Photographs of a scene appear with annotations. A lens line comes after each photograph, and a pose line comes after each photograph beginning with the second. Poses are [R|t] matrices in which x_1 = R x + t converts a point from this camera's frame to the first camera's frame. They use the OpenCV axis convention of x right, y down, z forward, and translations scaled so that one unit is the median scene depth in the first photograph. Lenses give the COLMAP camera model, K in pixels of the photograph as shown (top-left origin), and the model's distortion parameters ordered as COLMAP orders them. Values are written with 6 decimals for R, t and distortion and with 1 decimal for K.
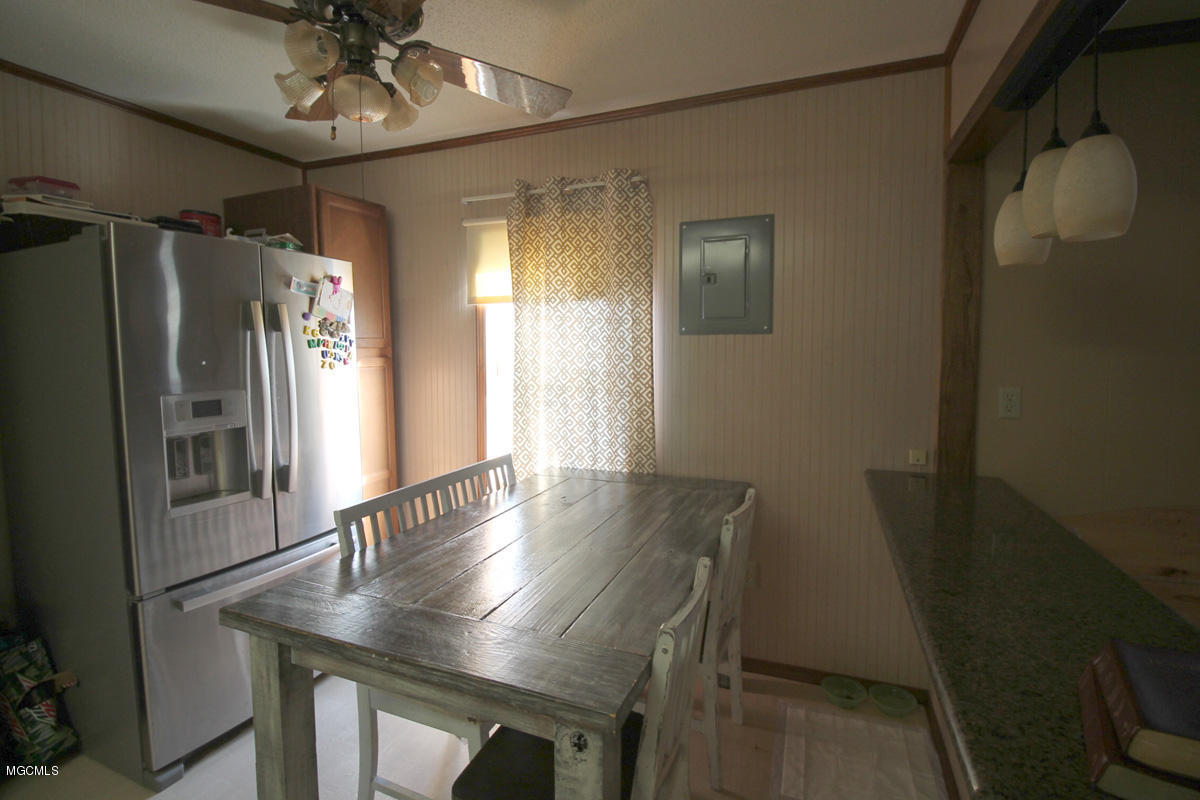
lens RADIAL K [[565.9, 0, 595.4], [0, 565.9, 389.6], [0, 0, 1]] dist [-0.004533, -0.010735]
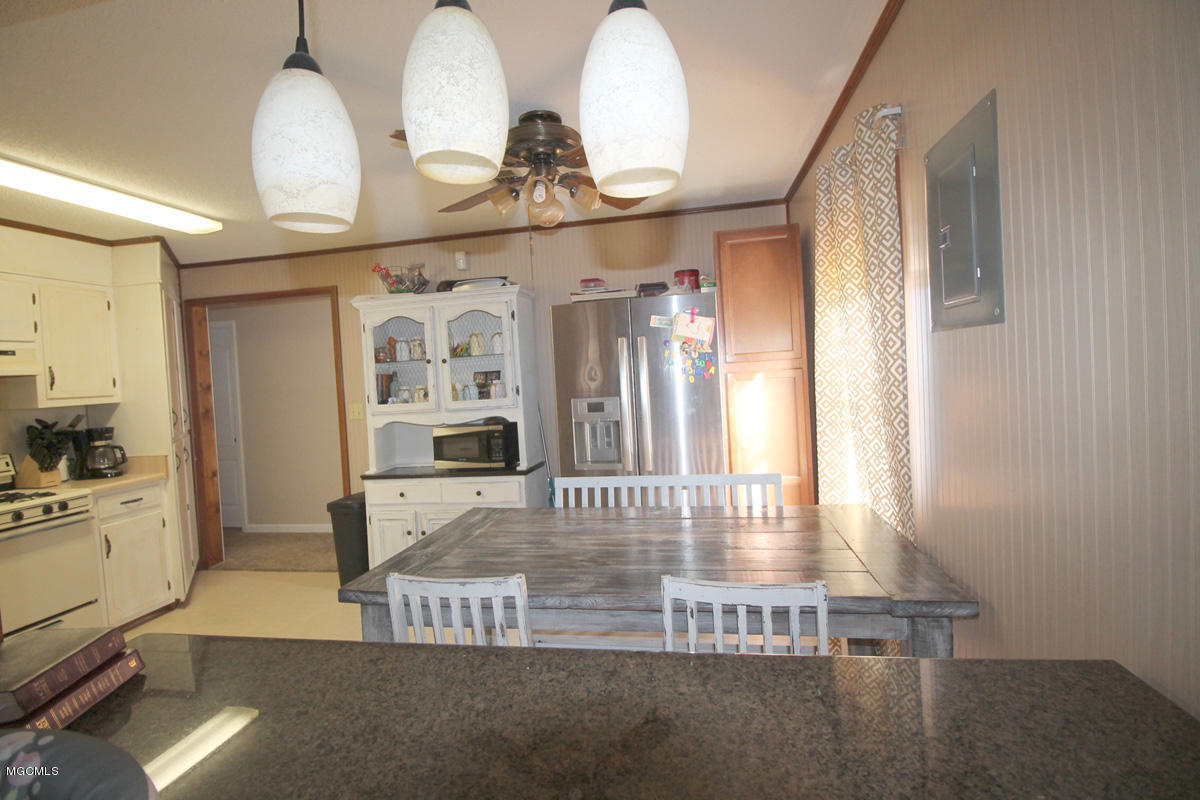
lens RADIAL K [[565.9, 0, 597.0], [0, 565.9, 387.0], [0, 0, 1]] dist [-0.004533, -0.010735]
pose [[0.196079, 0.020468, -0.980375, 0.709965], [-0.017373, 0.999698, 0.017397, -0.041337], [0.980434, 0.013621, 0.196375, 0.528047]]
